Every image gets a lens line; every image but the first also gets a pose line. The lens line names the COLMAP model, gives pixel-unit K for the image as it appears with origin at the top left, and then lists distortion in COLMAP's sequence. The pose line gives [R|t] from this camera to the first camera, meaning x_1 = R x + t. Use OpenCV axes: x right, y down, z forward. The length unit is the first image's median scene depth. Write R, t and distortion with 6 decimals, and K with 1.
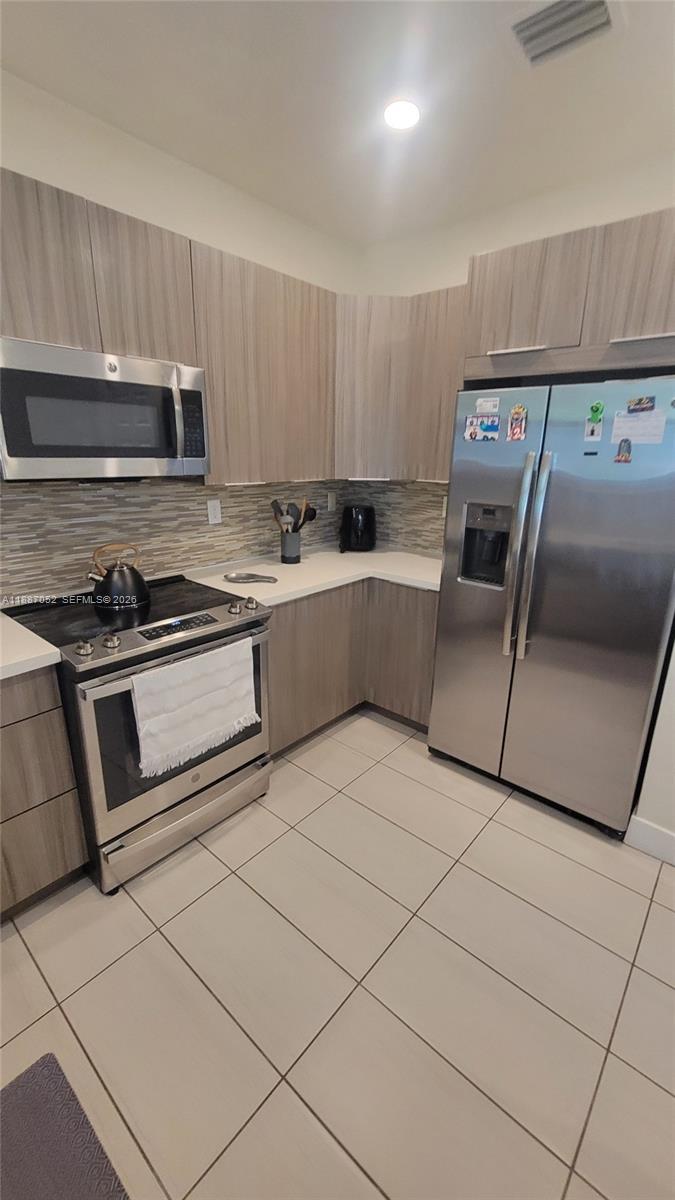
lens RADIAL K [[489.1, 0, 344.1], [0, 489.1, 594.5], [0, 0, 1]] dist [0.004055, -0.000032]
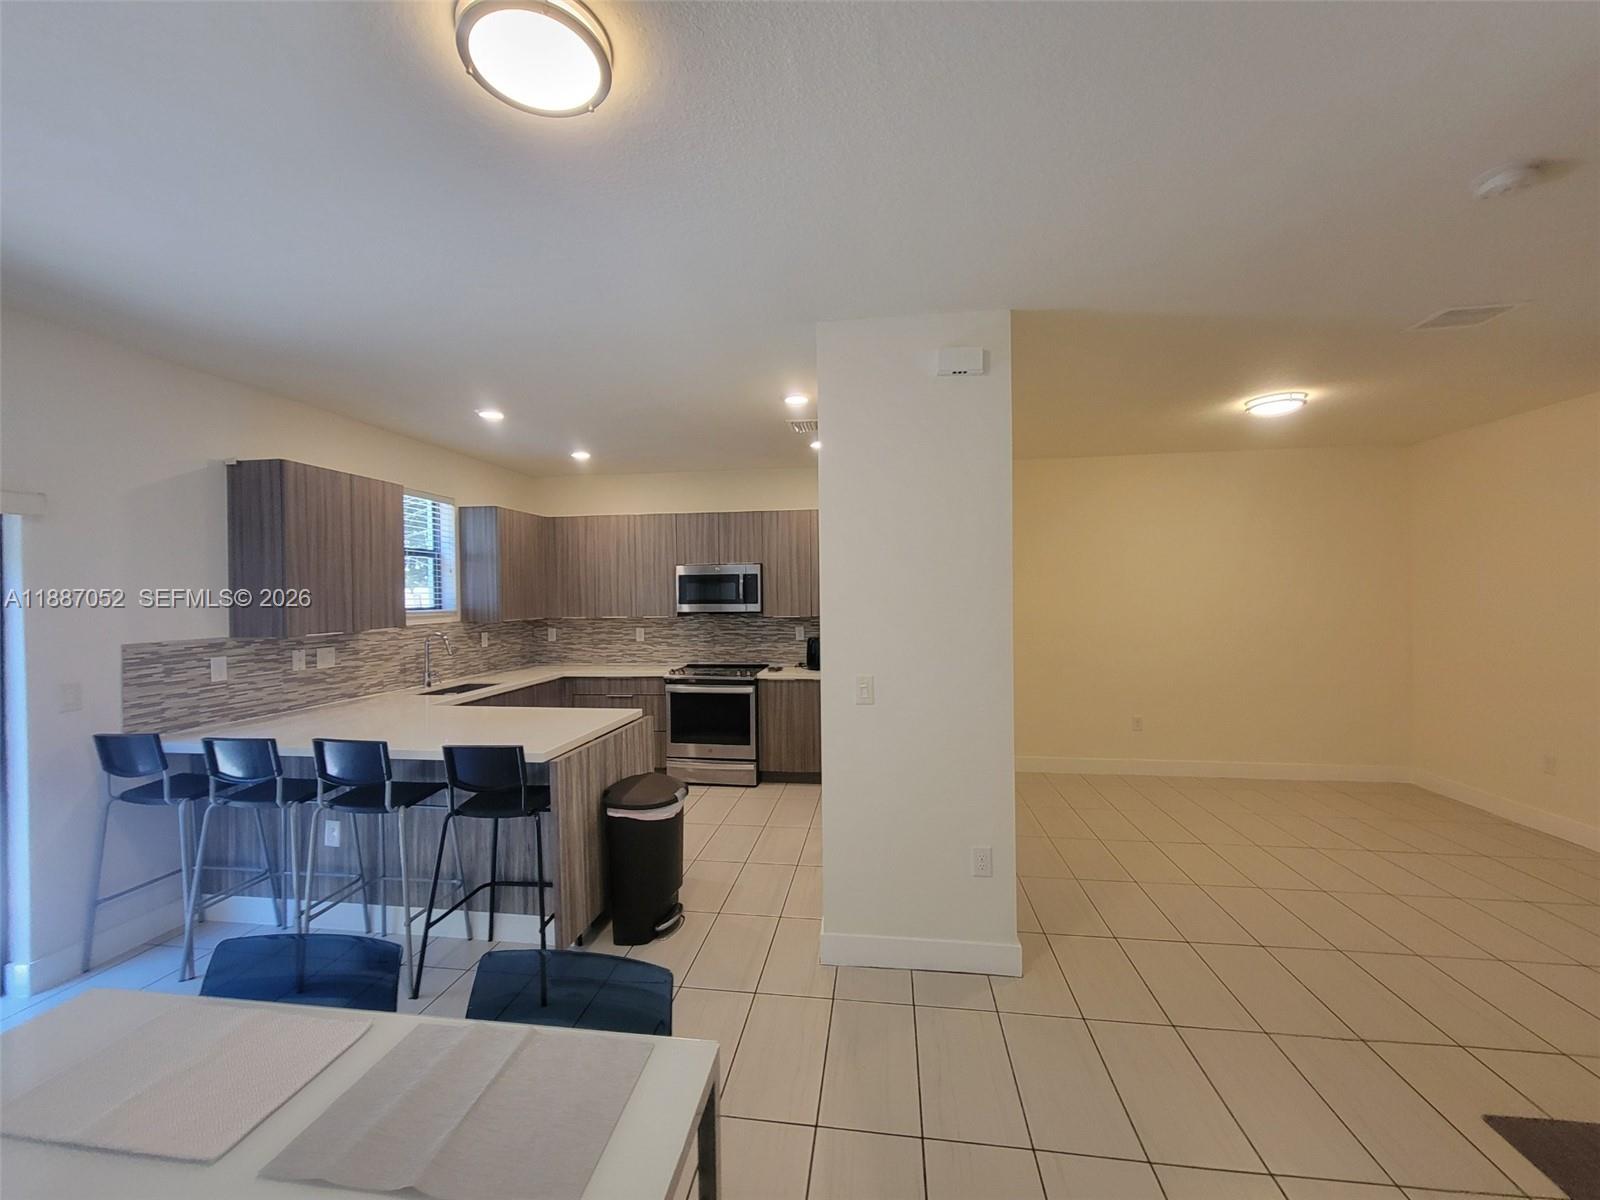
lens RADIAL K [[656.8, 0, 793.4], [0, 656.8, 597.6], [0, 0, 1]] dist [0.005589, -0.001003]
pose [[0.533561, -0.015818, -0.845613, 2.014718], [-0.215857, 0.964166, -0.154237, 0.087969], [0.817752, 0.264826, 0.511027, -0.284846]]
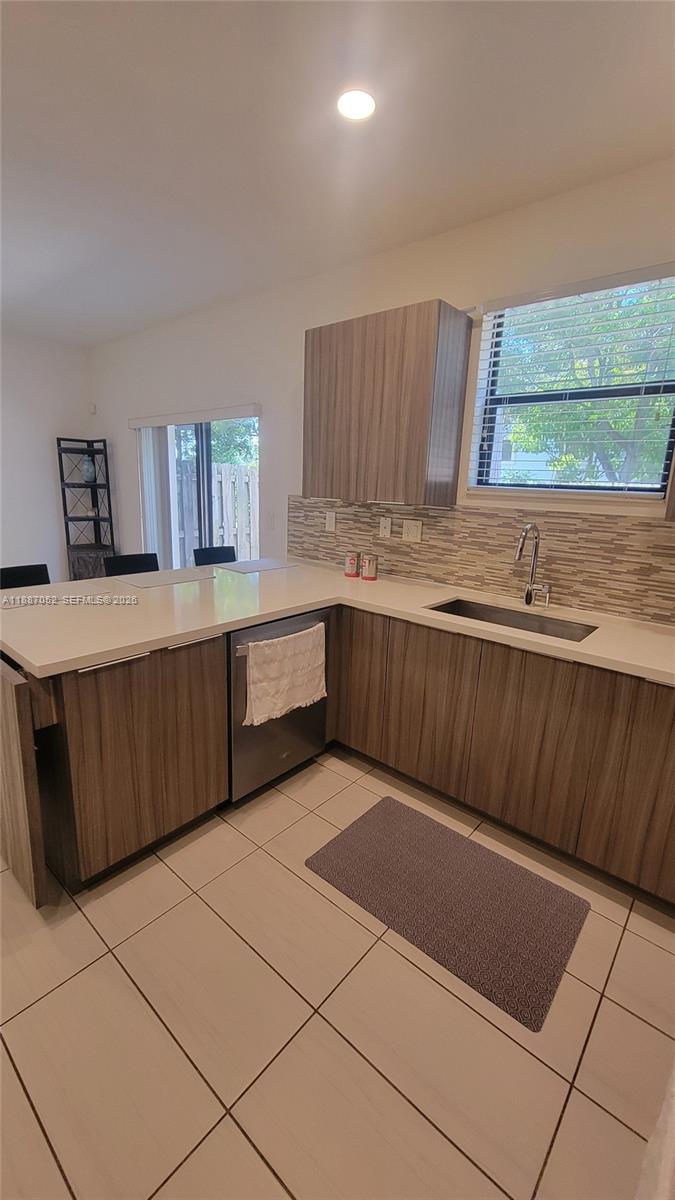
lens RADIAL K [[489.1, 0, 336.7], [0, 489.1, 598.4], [0, 0, 1]] dist [0.004055, -0.000032]
pose [[-0.998803, -0.048869, -0.001887, -0.068972], [-0.043465, 0.869338, 0.492302, -0.233863], [-0.022418, 0.491795, -0.870422, 0.876397]]
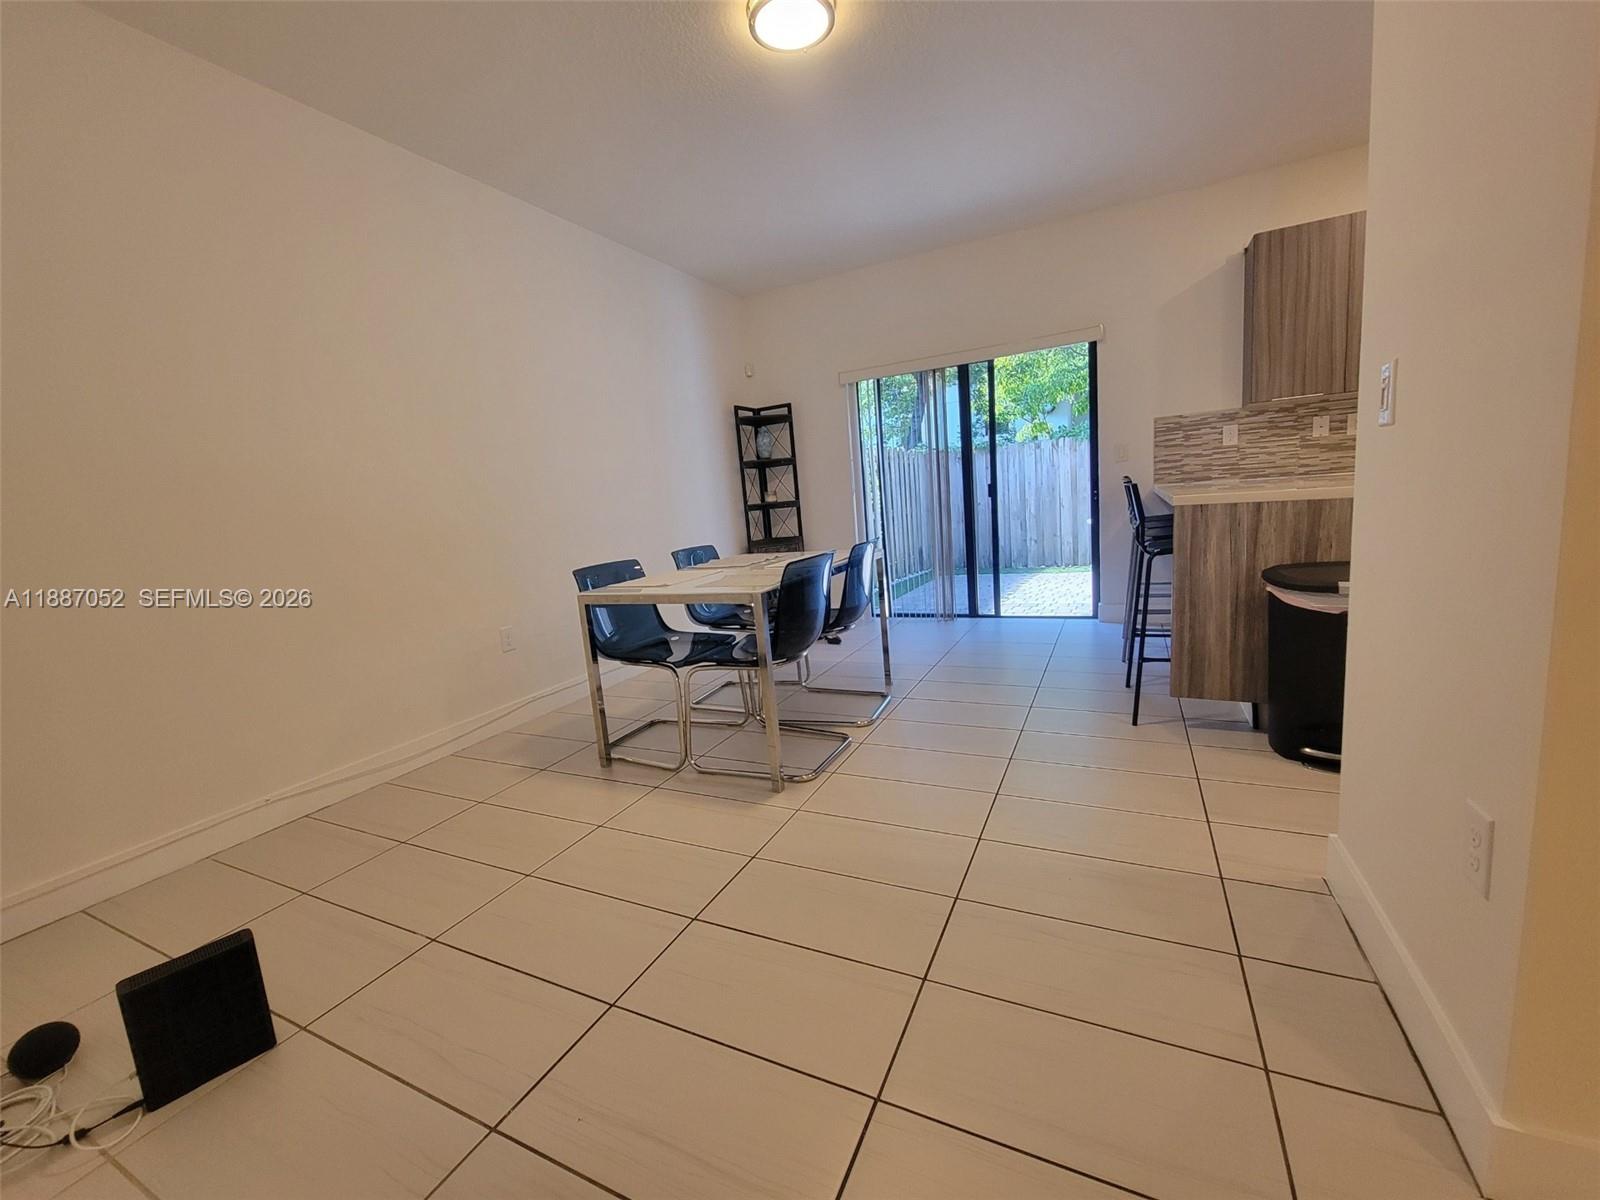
lens RADIAL K [[656.8, 0, 797.9], [0, 656.8, 596.0], [0, 0, 1]] dist [0.005589, -0.001003]
pose [[-0.966637, 0.100259, -0.235712, 1.681980], [-0.003935, 0.914295, 0.405030, -0.039995], [0.256119, 0.392445, -0.883397, 1.005732]]
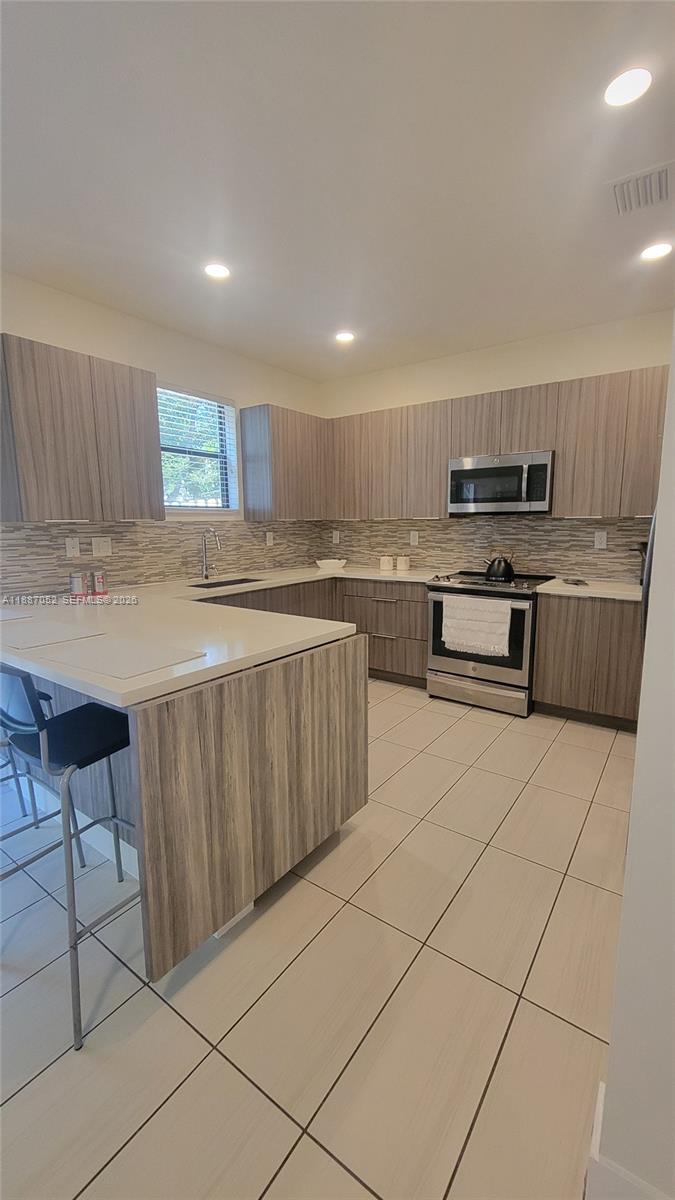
lens RADIAL K [[489.1, 0, 339.0], [0, 489.1, 597.0], [0, 0, 1]] dist [0.004055, -0.000032]
pose [[0.081083, 0.138069, -0.987098, 1.290004], [-0.266970, 0.957180, 0.111955, 0.036118], [0.960288, 0.254448, 0.114472, 0.194948]]
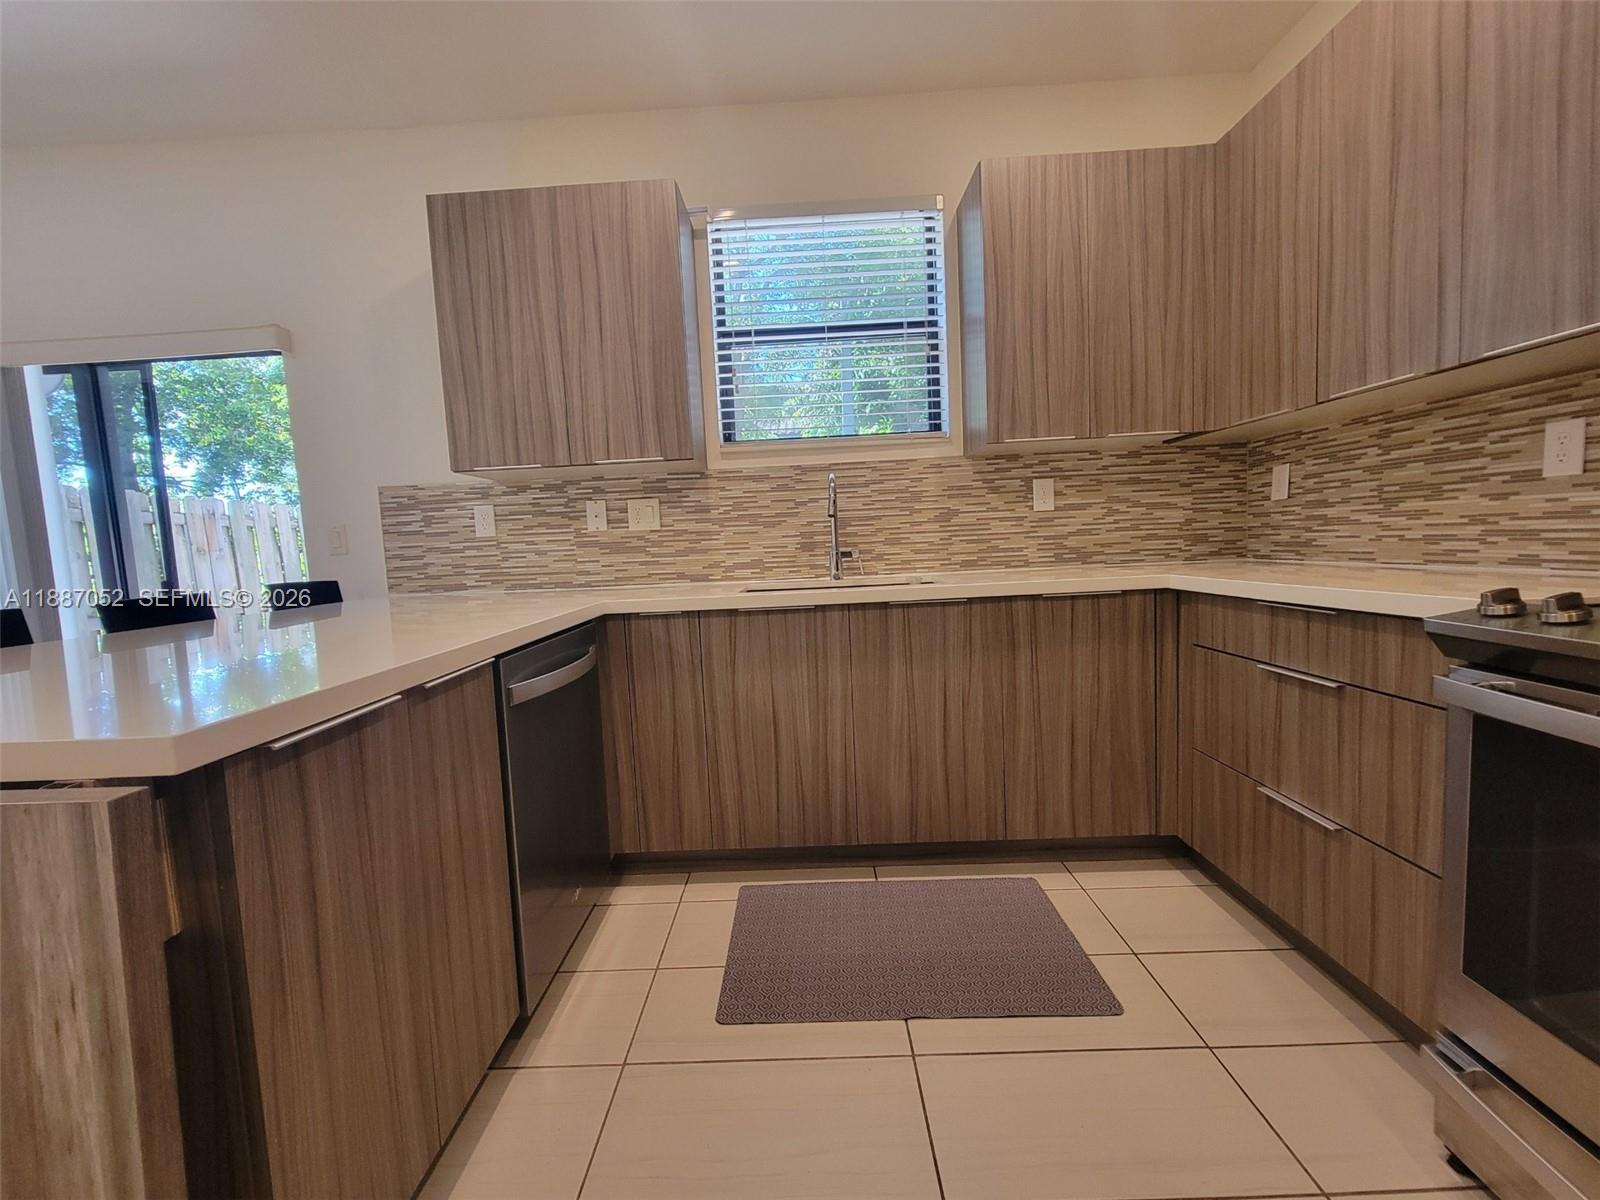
lens RADIAL K [[656.8, 0, 794.7], [0, 656.8, 598.9], [0, 0, 1]] dist [0.005589, -0.001003]
pose [[-0.772413, 0.080011, -0.630061, 0.294596], [-0.139887, 0.946239, 0.291655, 0.004899], [0.619524, 0.313415, -0.719695, 0.723054]]
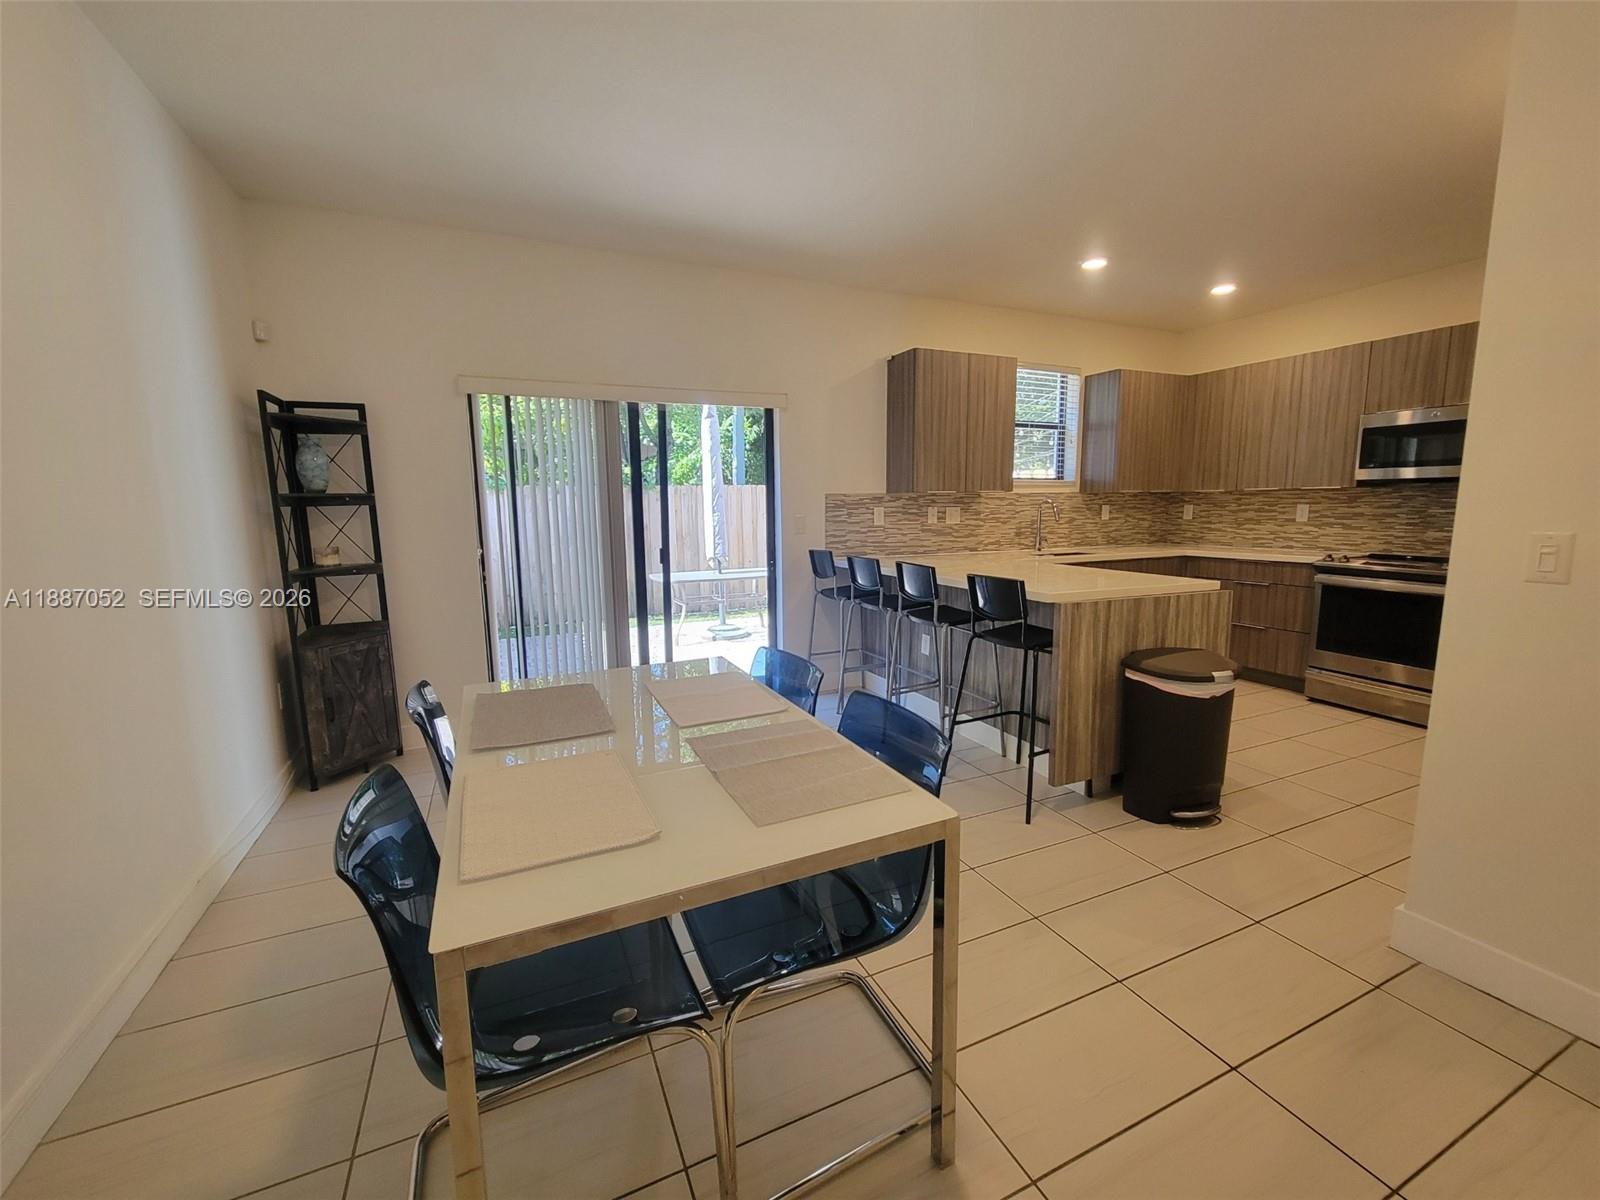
lens RADIAL K [[656.8, 0, 794.0], [0, 656.8, 595.6], [0, 0, 1]] dist [0.005589, -0.001003]
pose [[-0.422710, 0.115210, -0.898912, 2.040161], [-0.247795, 0.939396, 0.236924, 0.108732], [0.871730, 0.322896, -0.368544, 0.078443]]
